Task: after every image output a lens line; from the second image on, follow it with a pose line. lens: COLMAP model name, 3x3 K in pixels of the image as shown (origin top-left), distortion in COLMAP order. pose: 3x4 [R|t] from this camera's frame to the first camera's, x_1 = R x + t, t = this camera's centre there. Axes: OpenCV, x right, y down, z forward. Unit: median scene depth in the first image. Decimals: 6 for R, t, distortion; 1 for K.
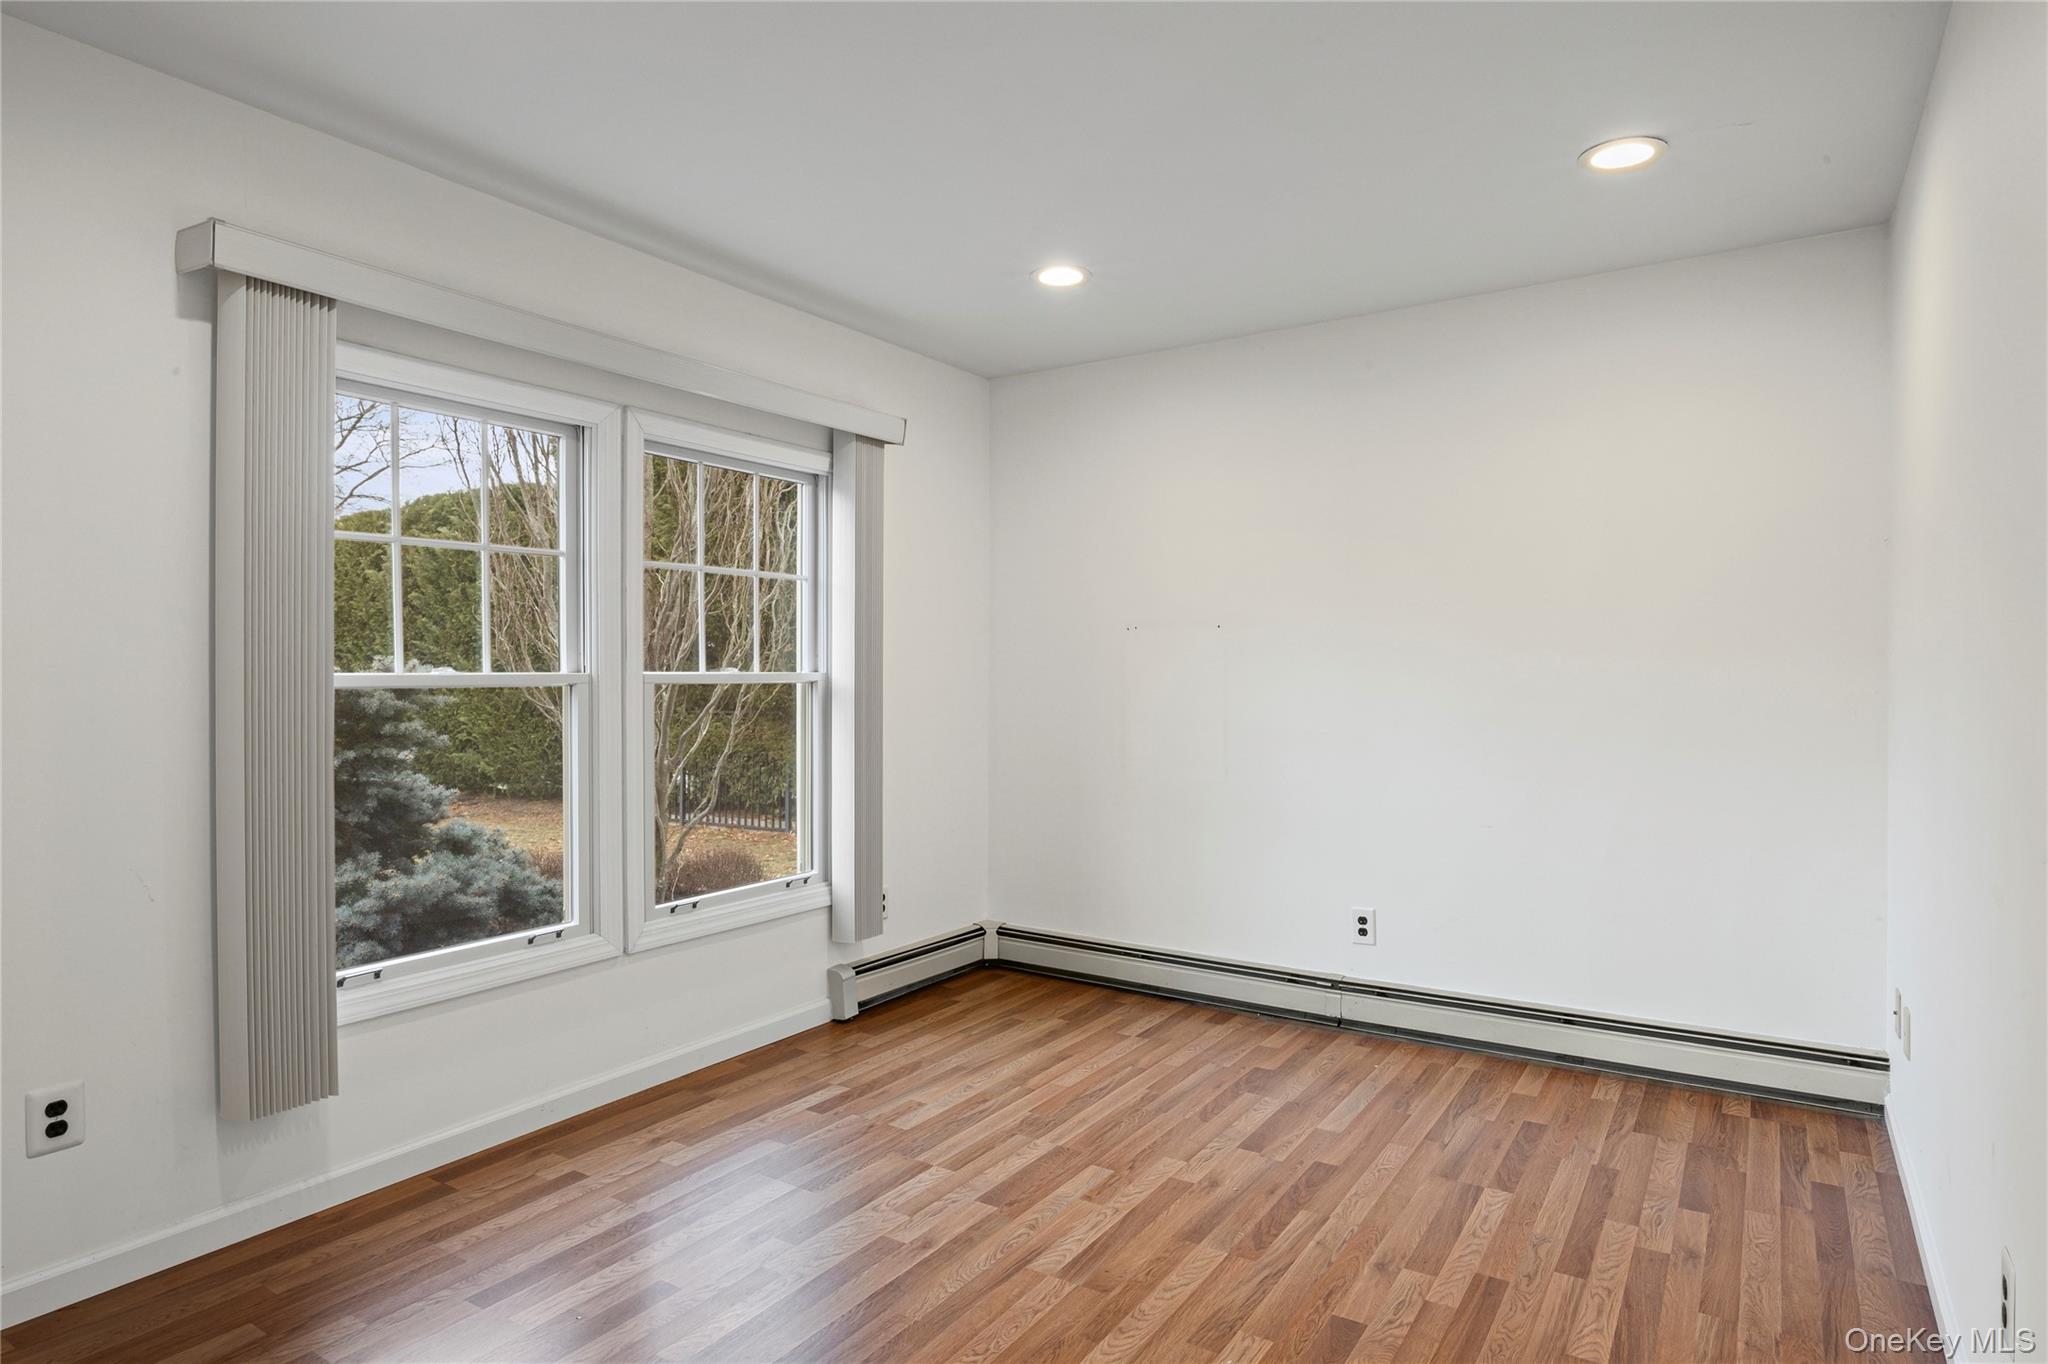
lens RADIAL K [[1139.4, 0, 1028.2], [0, 1139.4, 684.2], [0, 0, 1]] dist [-0.000112, 0.000813]
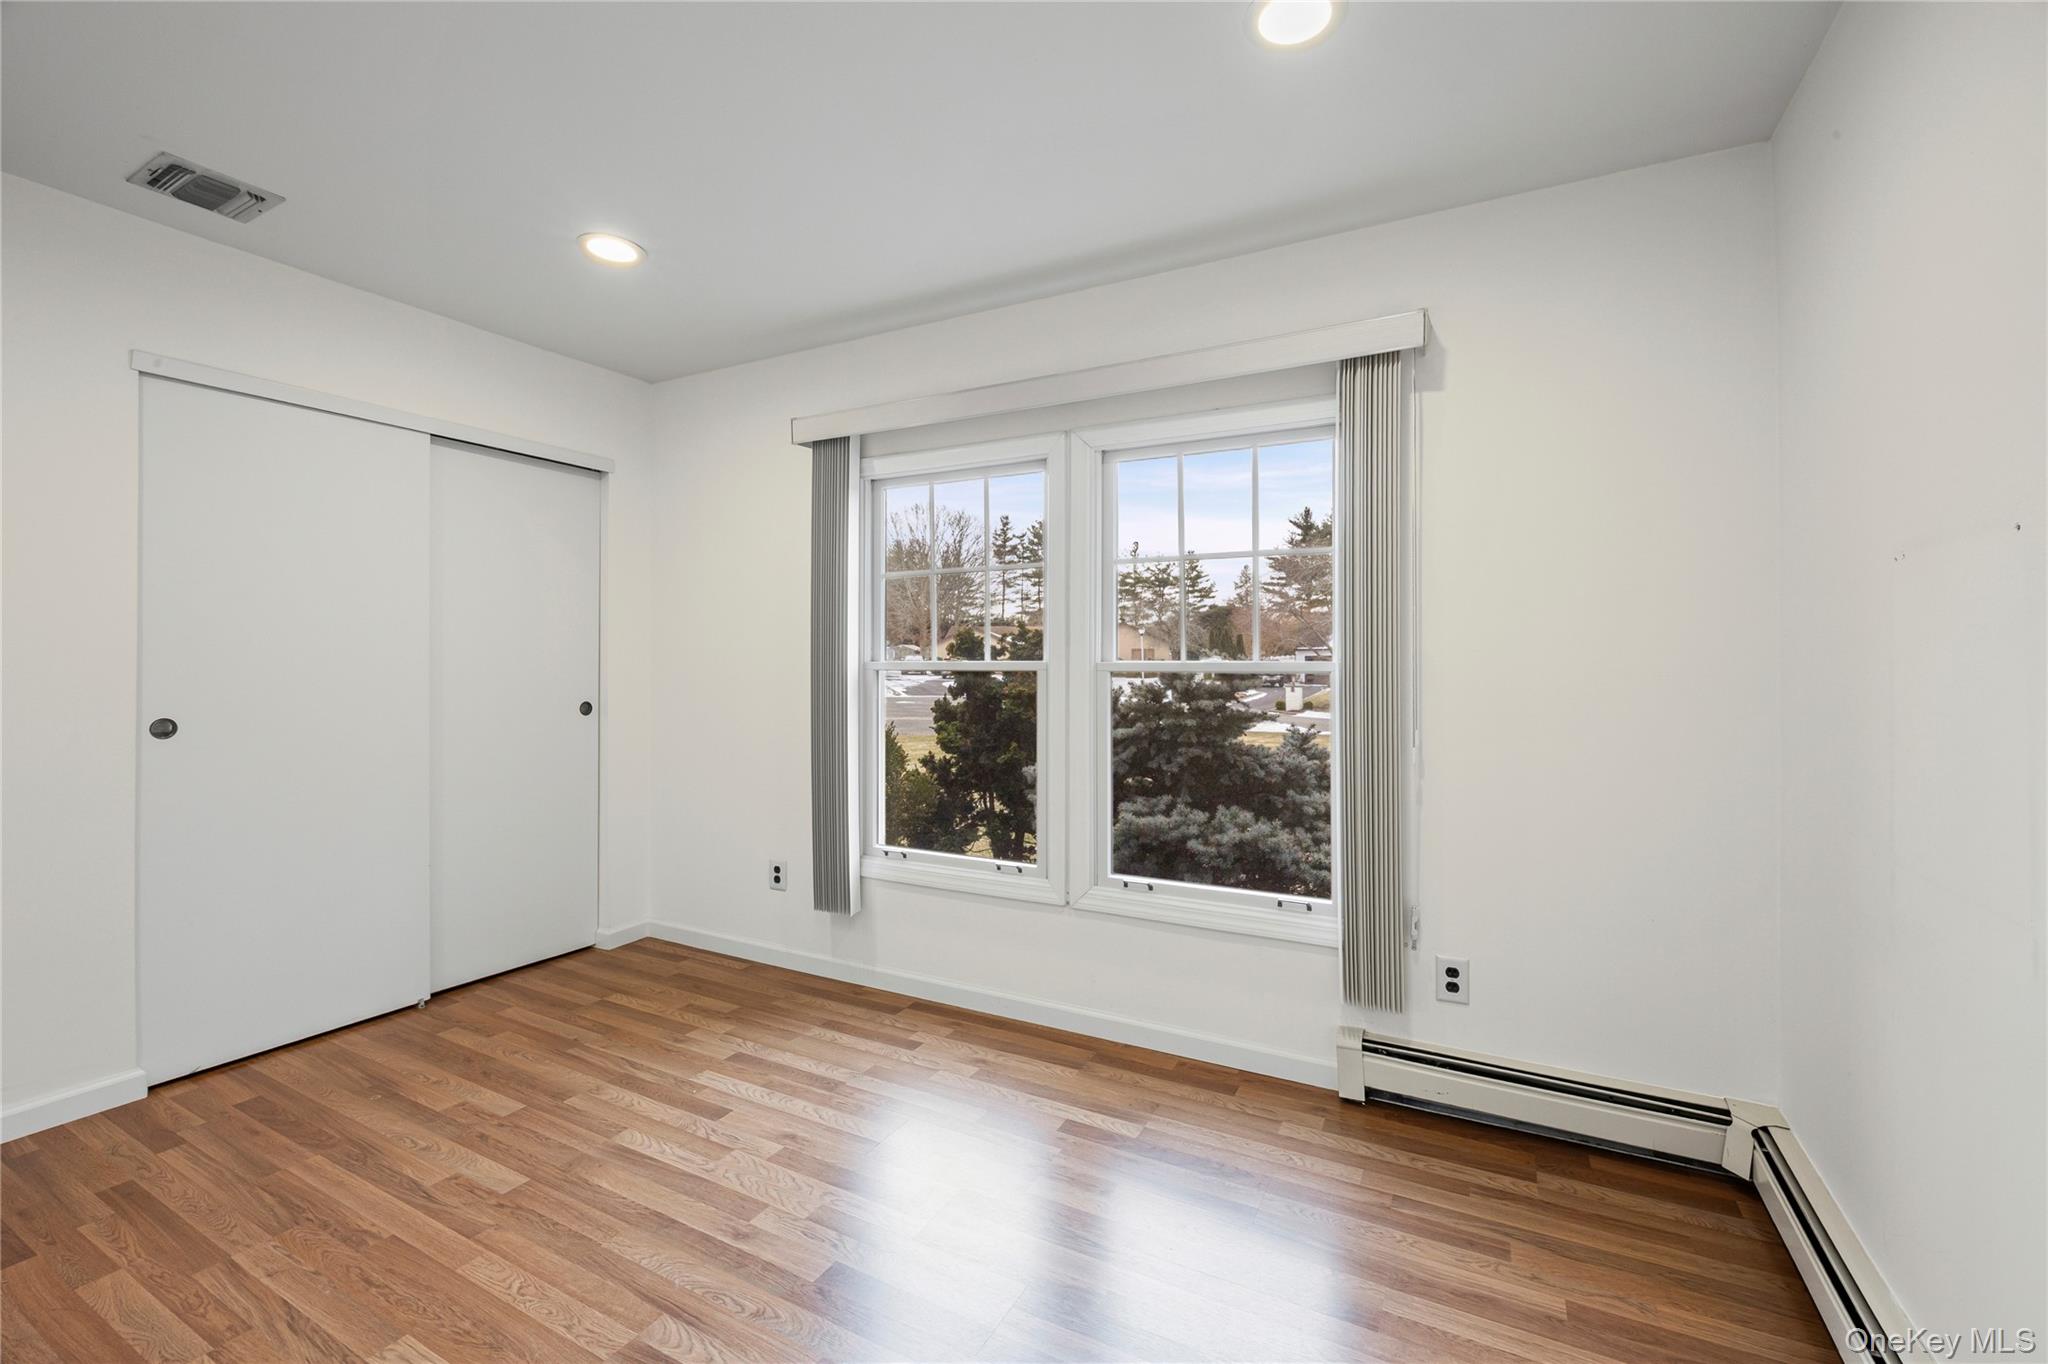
lens RADIAL K [[863.3, 0, 1032.8], [0, 863.3, 660.9], [0, 0, 1]] dist [-0.009412, -0.000176]
pose [[0.090276, -0.000285, -0.995917, 0.512704], [-0.012673, 0.999919, -0.001435, -0.008906], [0.995836, 0.012750, 0.090265, 0.889003]]
